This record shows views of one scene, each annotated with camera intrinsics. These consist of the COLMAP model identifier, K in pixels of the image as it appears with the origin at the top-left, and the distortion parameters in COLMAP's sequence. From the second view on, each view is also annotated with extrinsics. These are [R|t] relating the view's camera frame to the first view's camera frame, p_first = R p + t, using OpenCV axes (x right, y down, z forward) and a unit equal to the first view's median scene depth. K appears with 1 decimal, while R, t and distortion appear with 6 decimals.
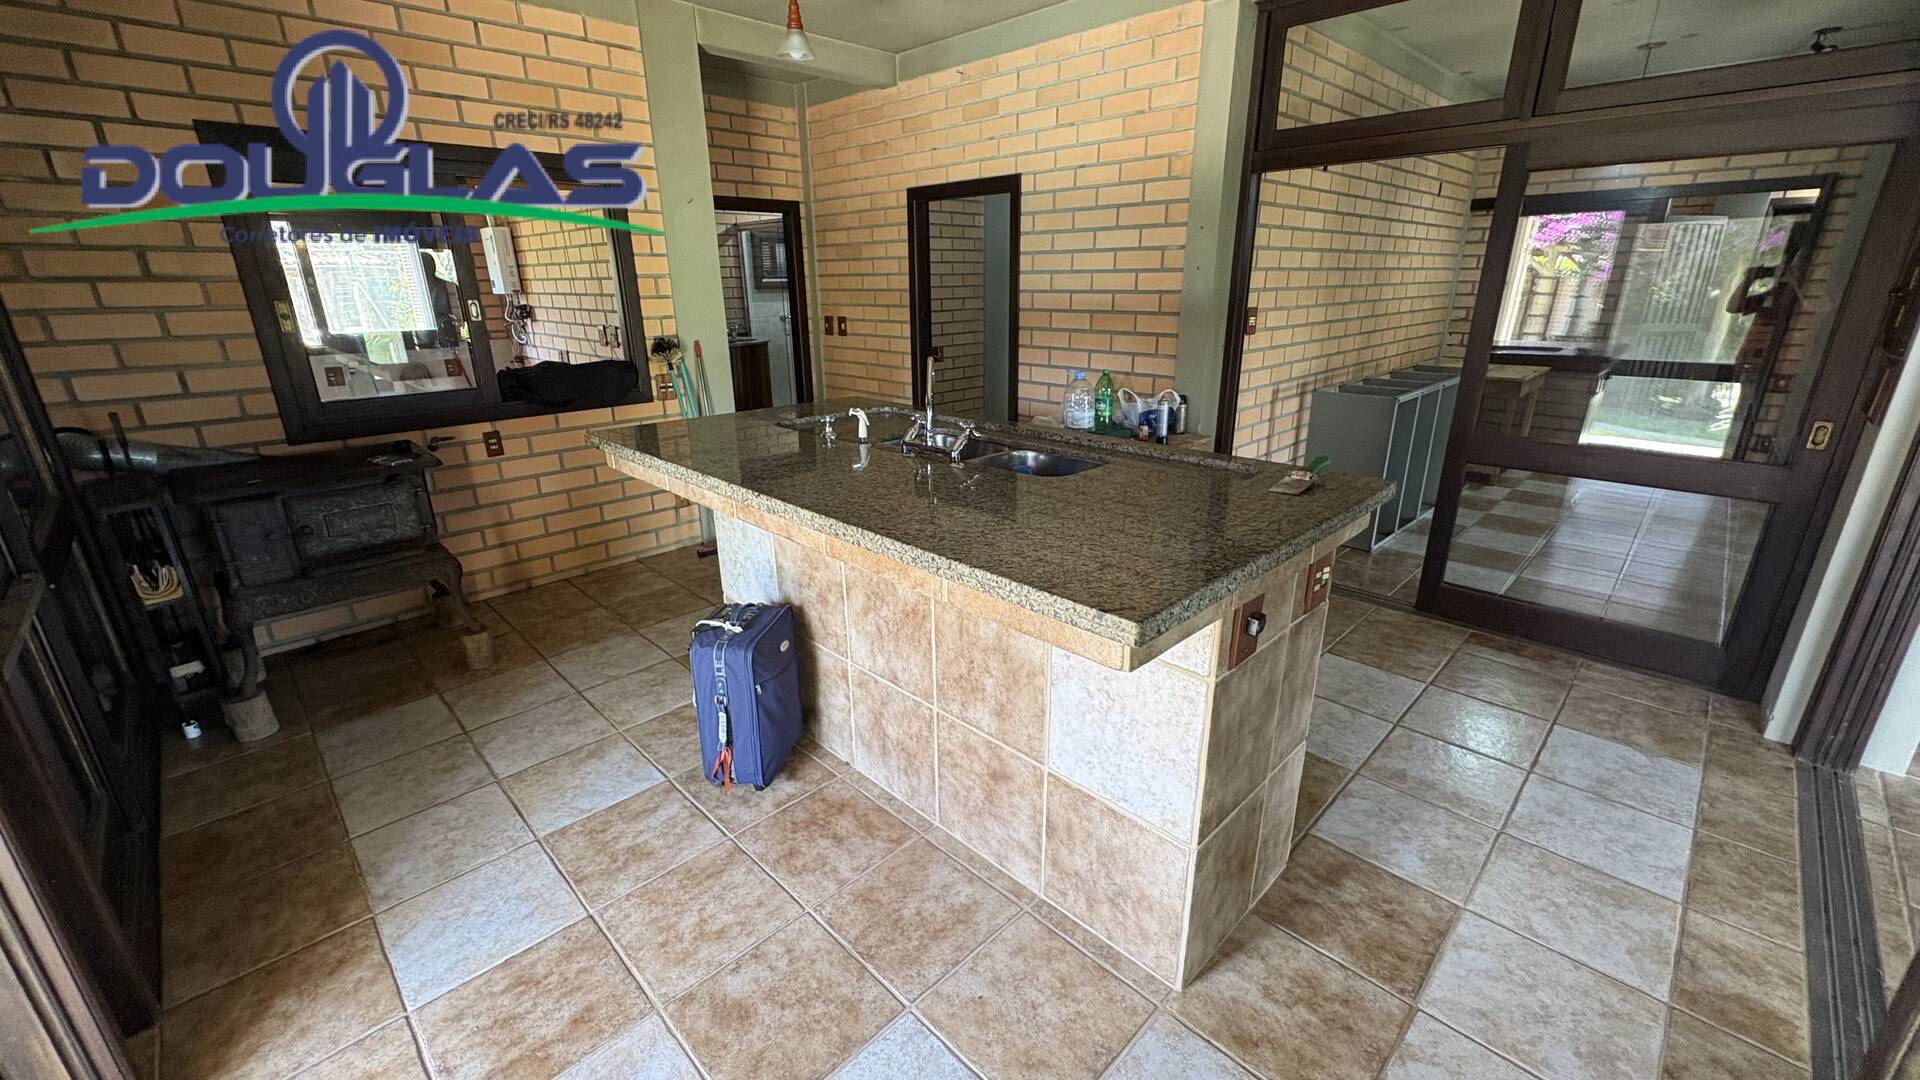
lens RADIAL K [[765.8, 0, 960.0], [0, 765.8, 540.0], [0, 0, 1]] dist [0.001462, 0.000047]
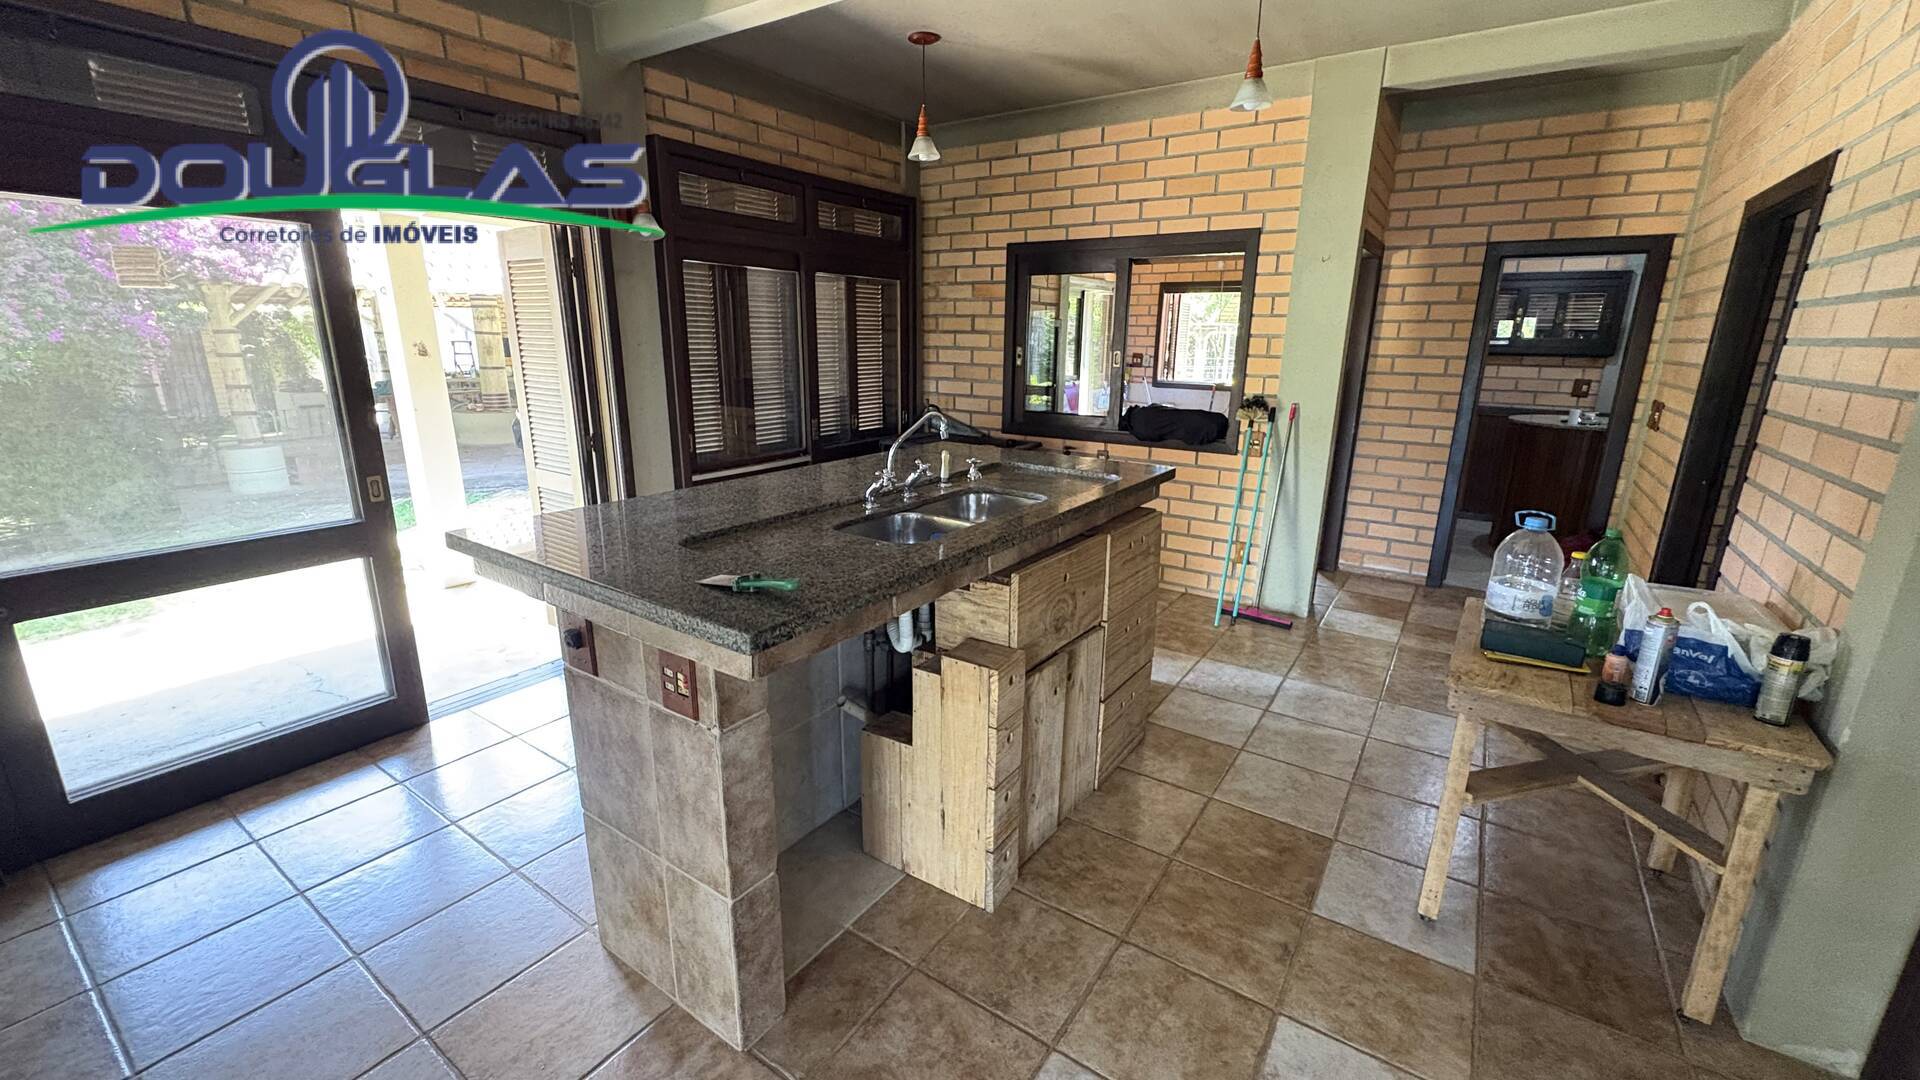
lens RADIAL K [[765.8, 0, 960.0], [0, 765.8, 540.0], [0, 0, 1]] dist [0.001462, 0.000047]
pose [[0.175186, 0.262566, -0.948878, 0.604054], [-0.335485, 0.922022, 0.193196, -0.167362], [0.925613, 0.284489, 0.249612, 0.485269]]
